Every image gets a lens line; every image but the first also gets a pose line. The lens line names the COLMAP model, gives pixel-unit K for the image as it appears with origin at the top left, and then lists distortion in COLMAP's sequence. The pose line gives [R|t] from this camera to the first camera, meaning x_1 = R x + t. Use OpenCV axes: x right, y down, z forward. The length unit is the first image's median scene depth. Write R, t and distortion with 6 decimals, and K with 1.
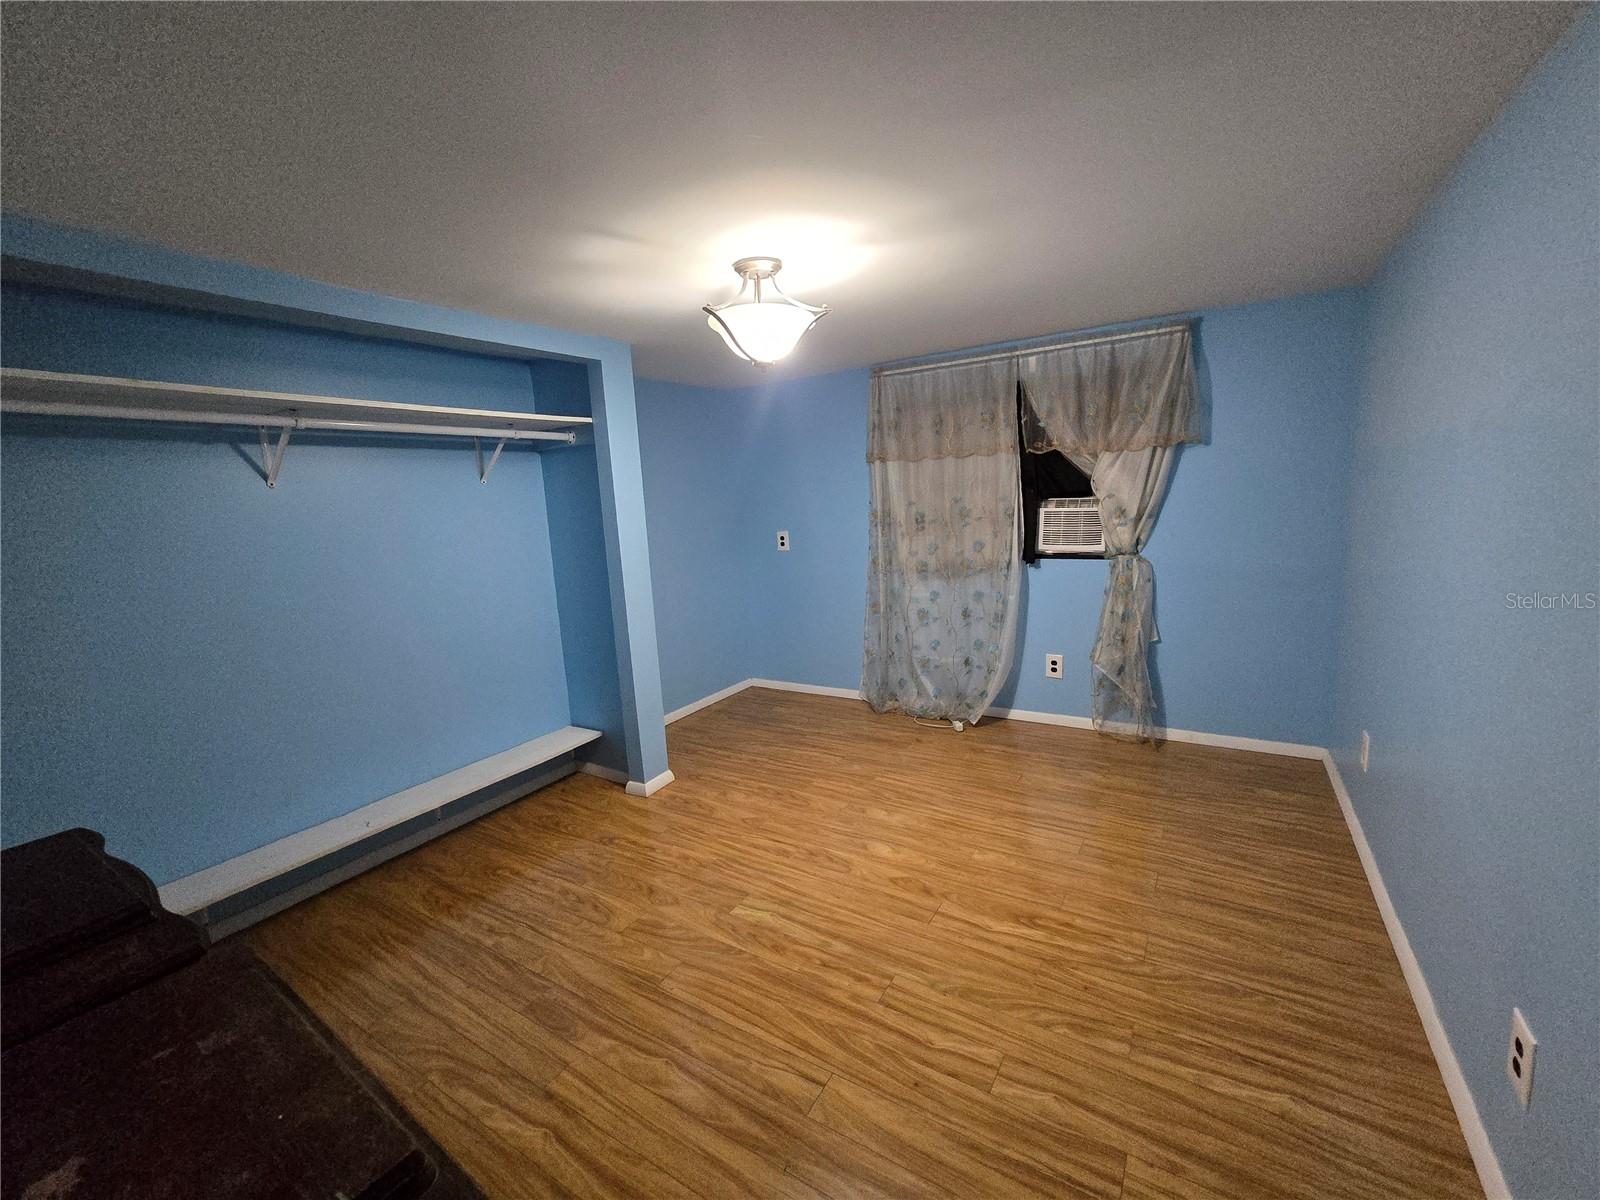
lens RADIAL K [[654.0, 0, 797.4], [0, 654.0, 595.3], [0, 0, 1]] dist [0.010305, 0.001266]
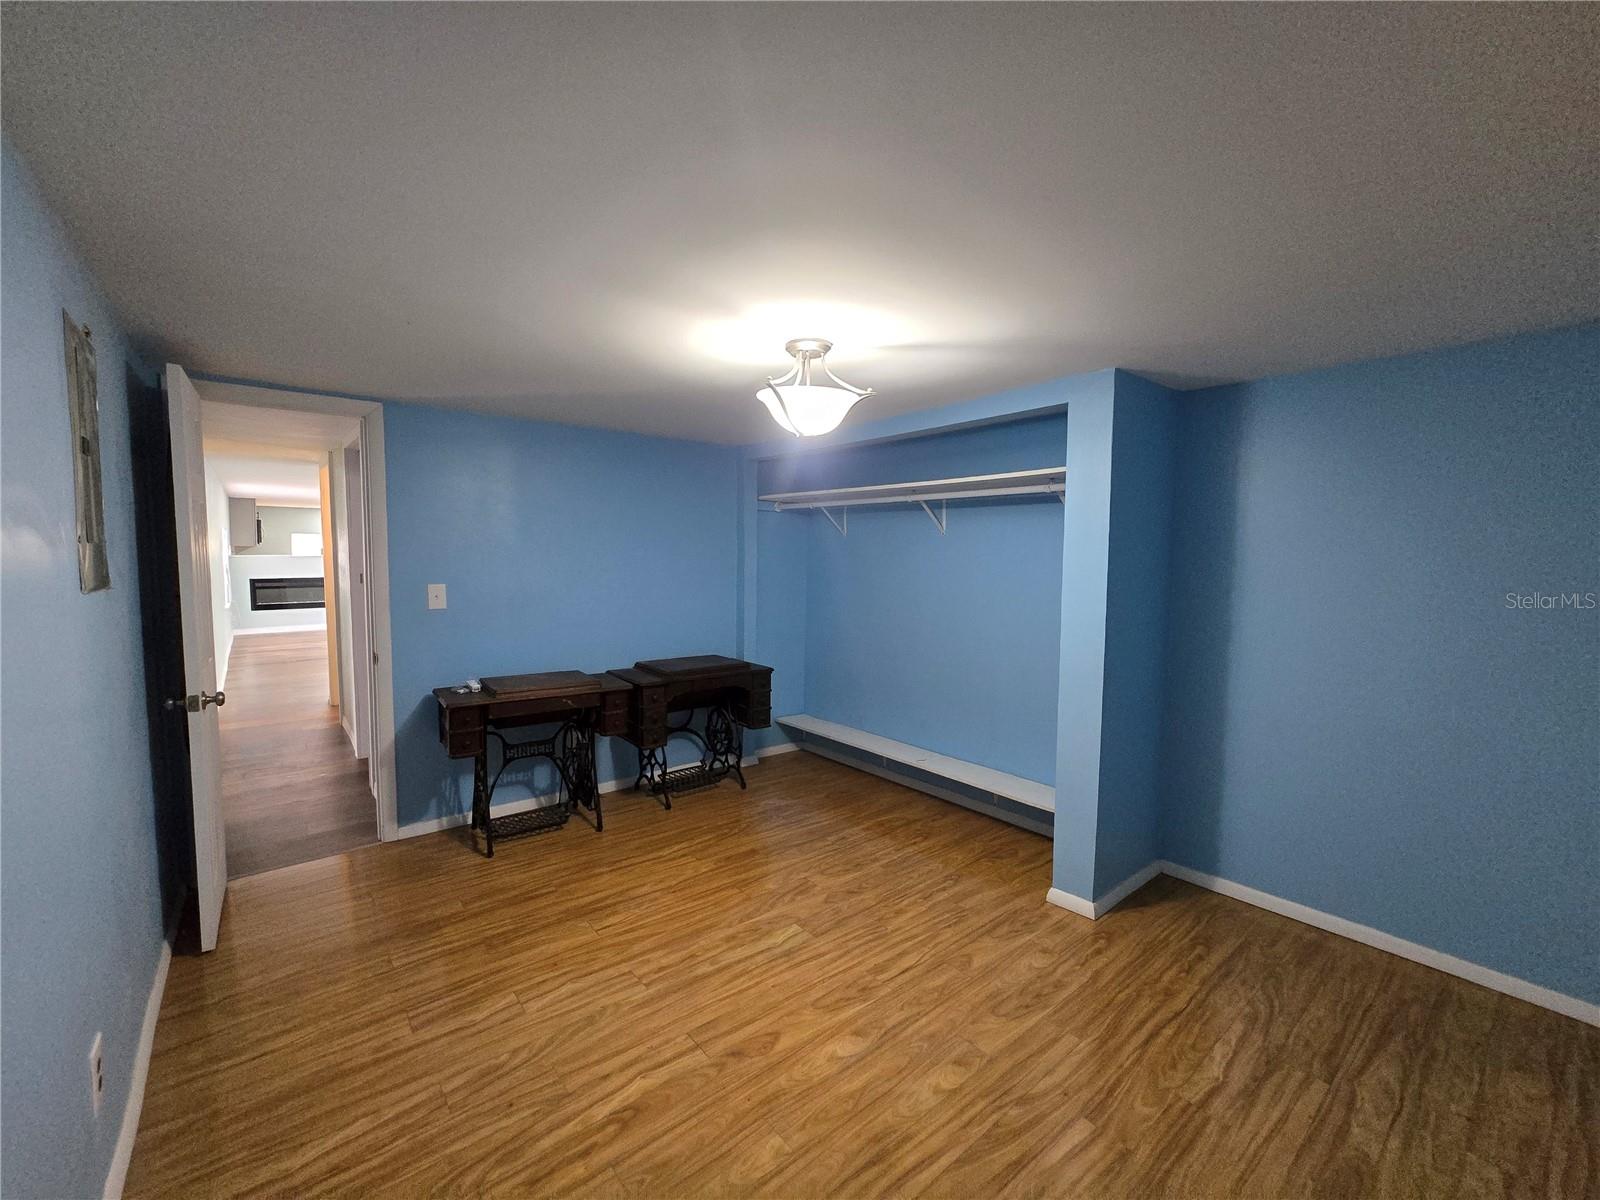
lens RADIAL K [[654.0, 0, 798.0], [0, 654.0, 601.4], [0, 0, 1]] dist [0.010305, 0.001266]
pose [[-0.302804, 0.127574, -0.944476, 0.971499], [-0.133220, 0.975605, 0.174489, -0.278916], [0.943696, 0.178659, -0.278422, 1.329204]]
